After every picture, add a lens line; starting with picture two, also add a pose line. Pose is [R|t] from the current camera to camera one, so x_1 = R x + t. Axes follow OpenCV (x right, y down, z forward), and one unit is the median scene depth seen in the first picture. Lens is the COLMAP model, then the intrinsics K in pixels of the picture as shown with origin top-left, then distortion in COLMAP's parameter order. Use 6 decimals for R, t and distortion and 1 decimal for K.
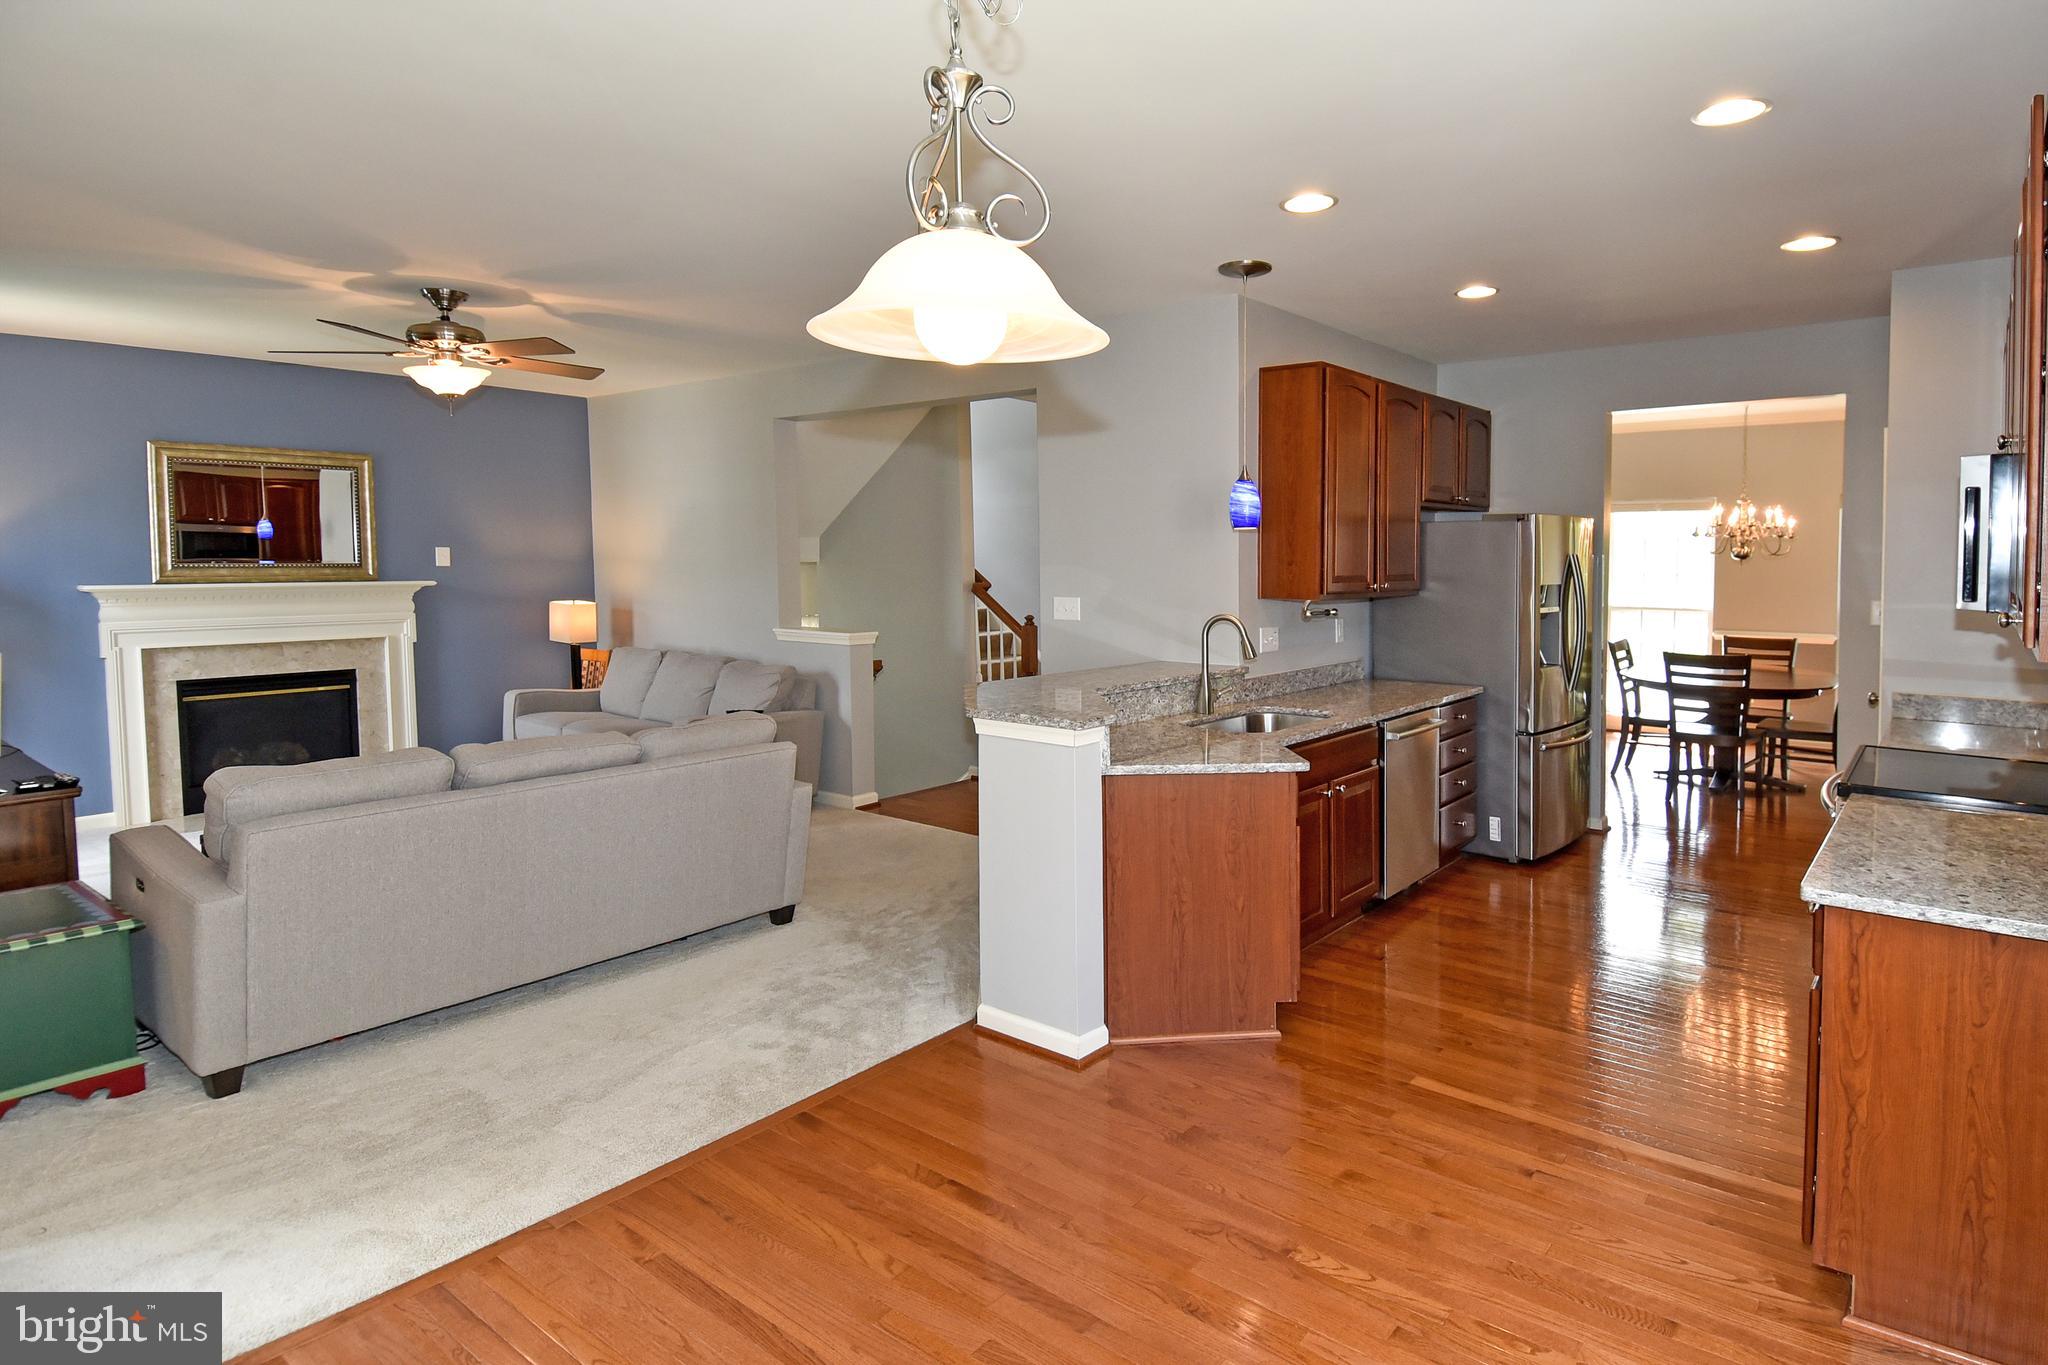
lens RADIAL K [[1089.4, 0, 1006.4], [0, 1089.4, 610.6], [0, 0, 1]] dist [0.055433, -0.039098]
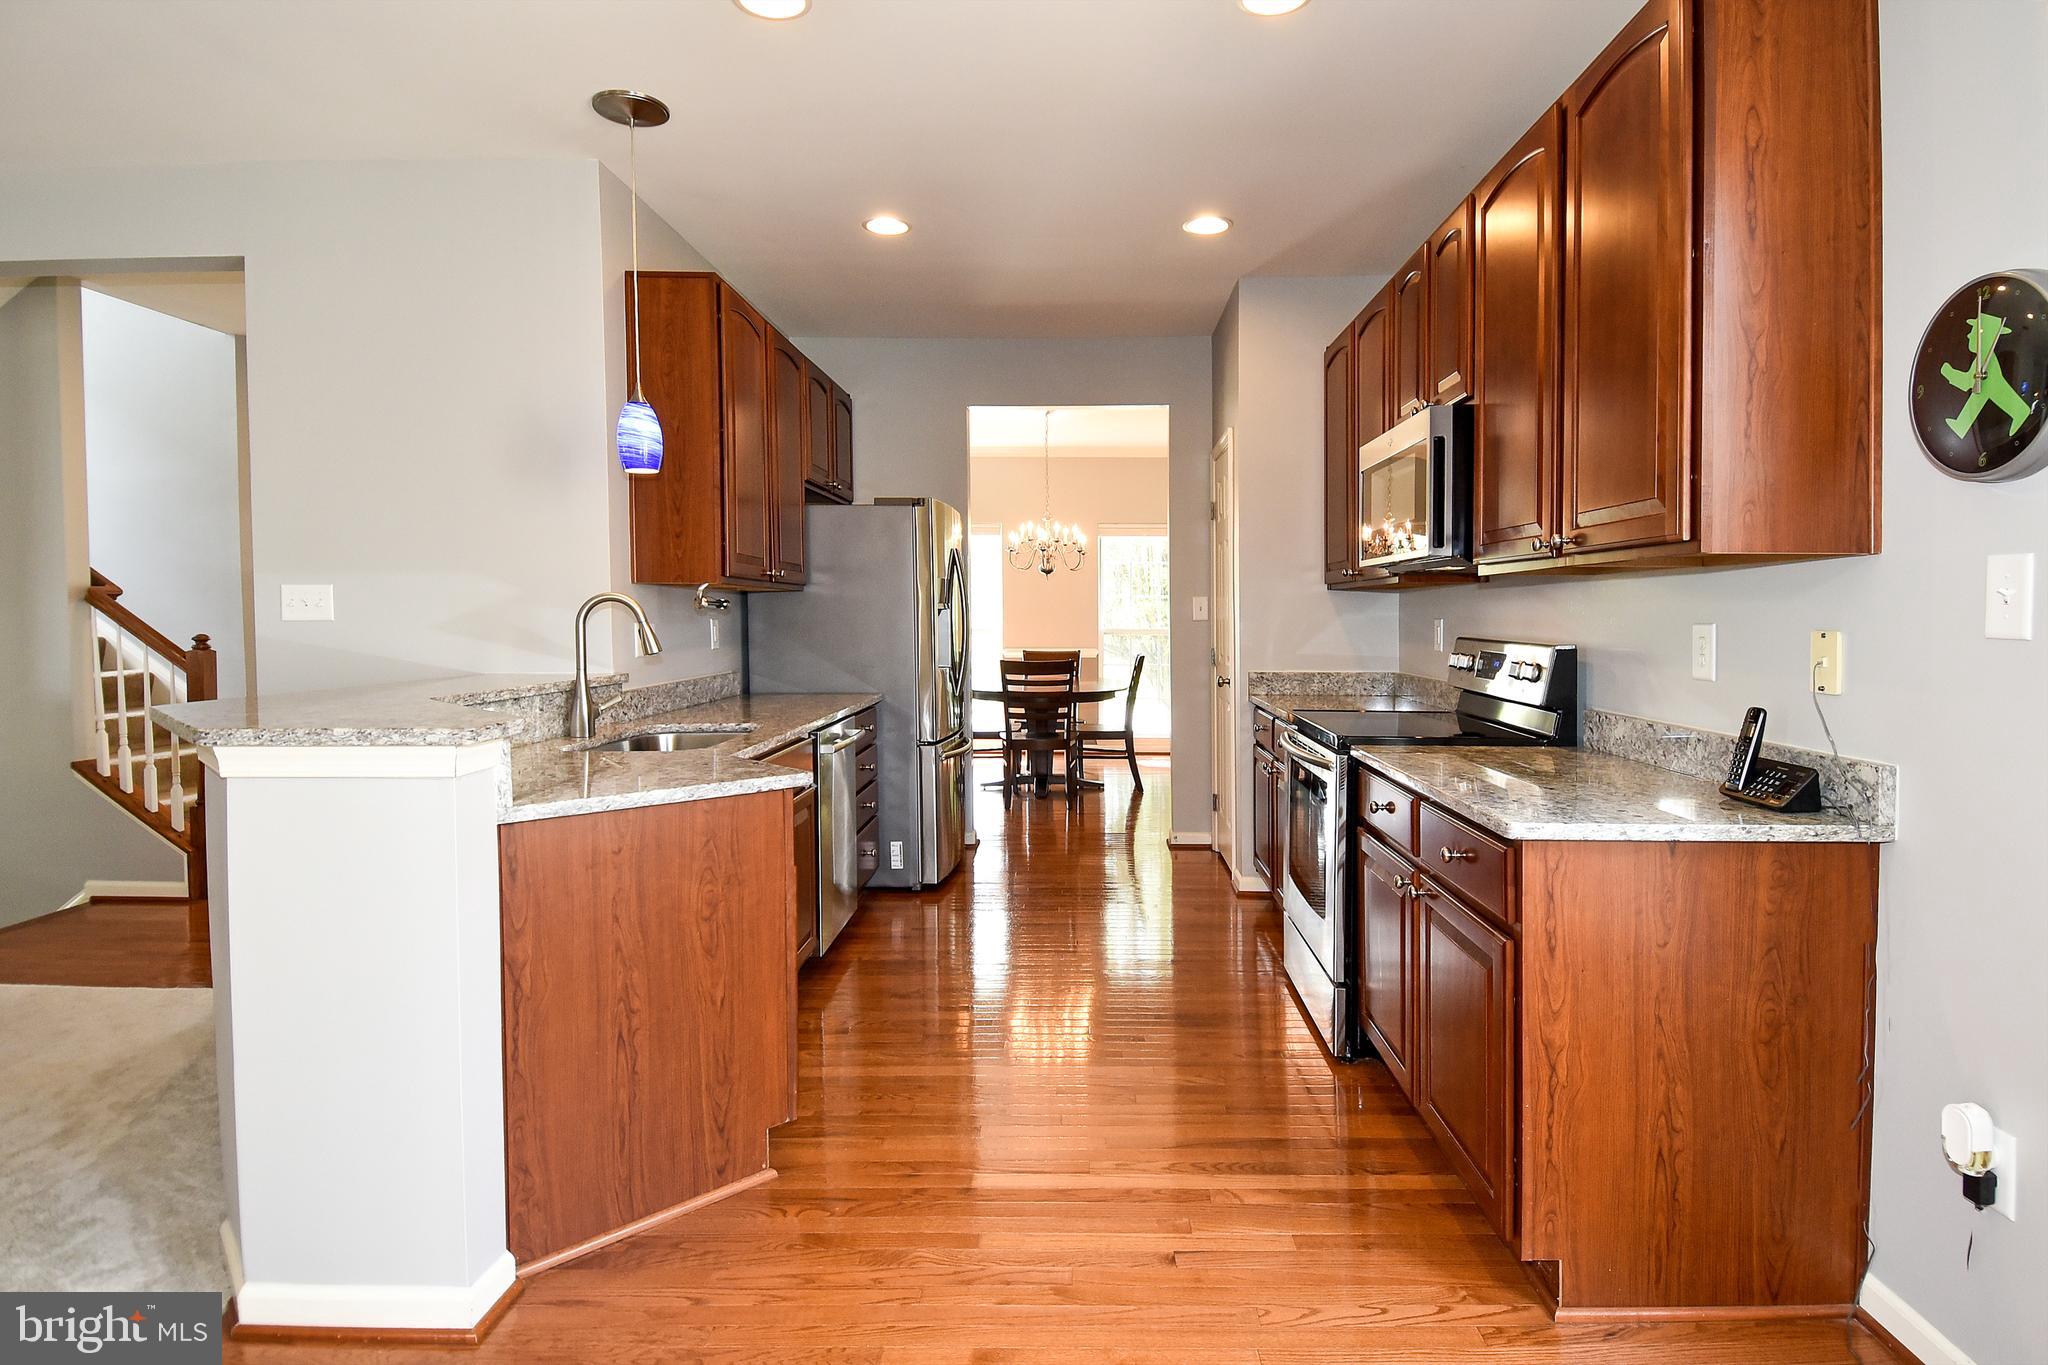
lens RADIAL K [[1141.5, 0, 1021.5], [0, 1141.5, 647.8], [0, 0, 1]] dist [0.002402, -0.000369]
pose [[0.771013, -0.011930, 0.636708, -0.053247], [0.026641, 0.999553, -0.013533, 0.046019], [-0.636262, 0.027397, 0.770986, 0.221807]]
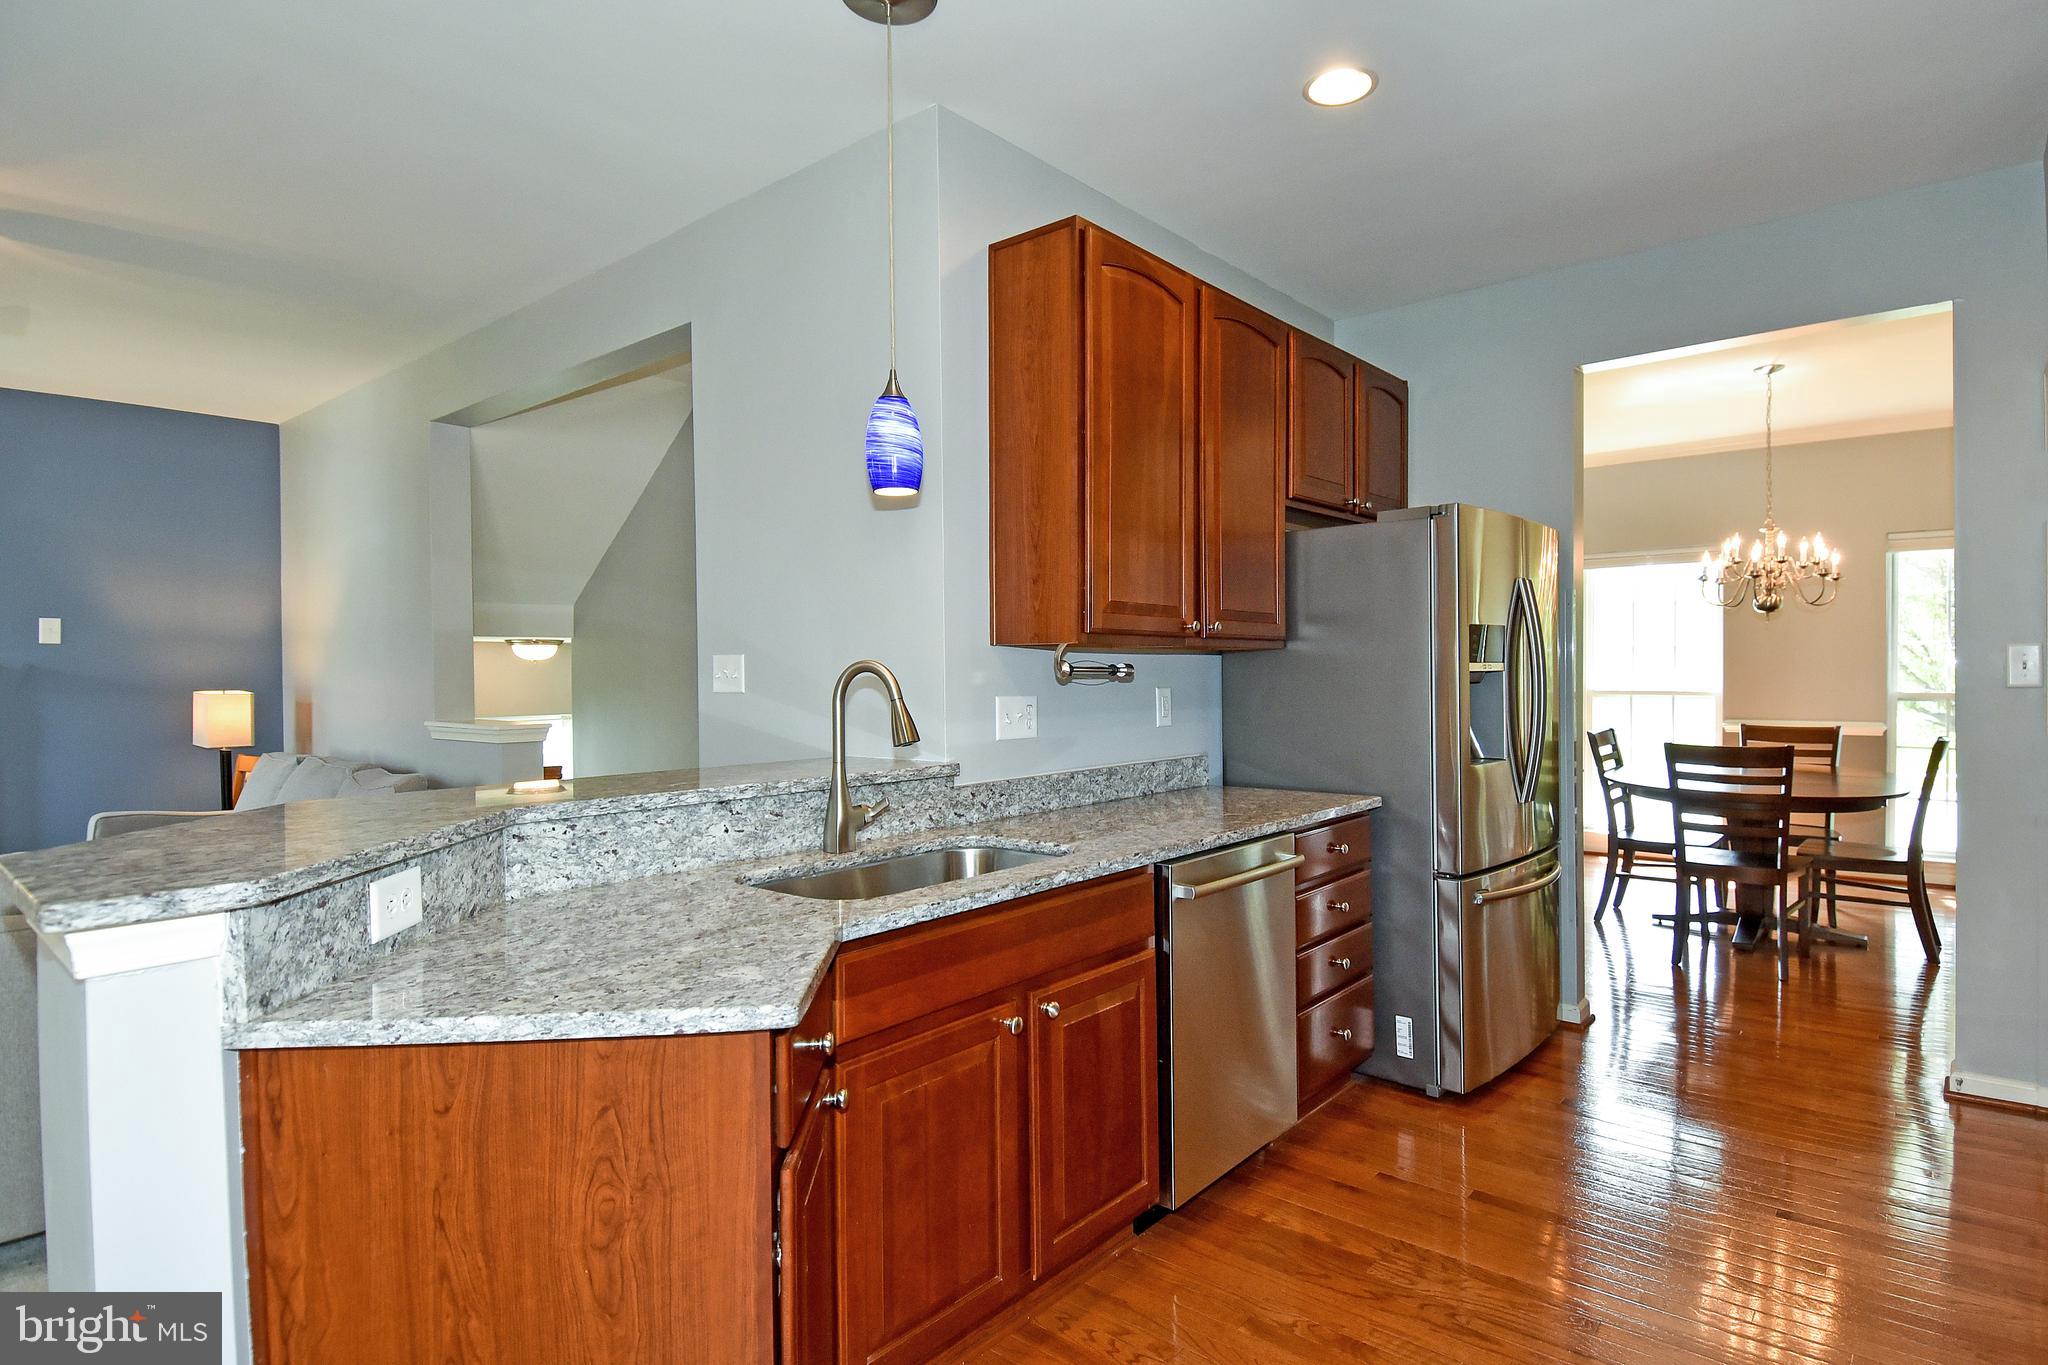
lens RADIAL K [[1092.1, 0, 1064.6], [0, 1092.1, 686.0], [0, 0, 1]] dist [0.052398, -0.059790]
pose [[0.998692, -0.001613, 0.051096, 0.220392], [0.003409, 0.999378, -0.035093, 0.028290], [-0.051008, 0.035222, 0.998077, 0.392758]]
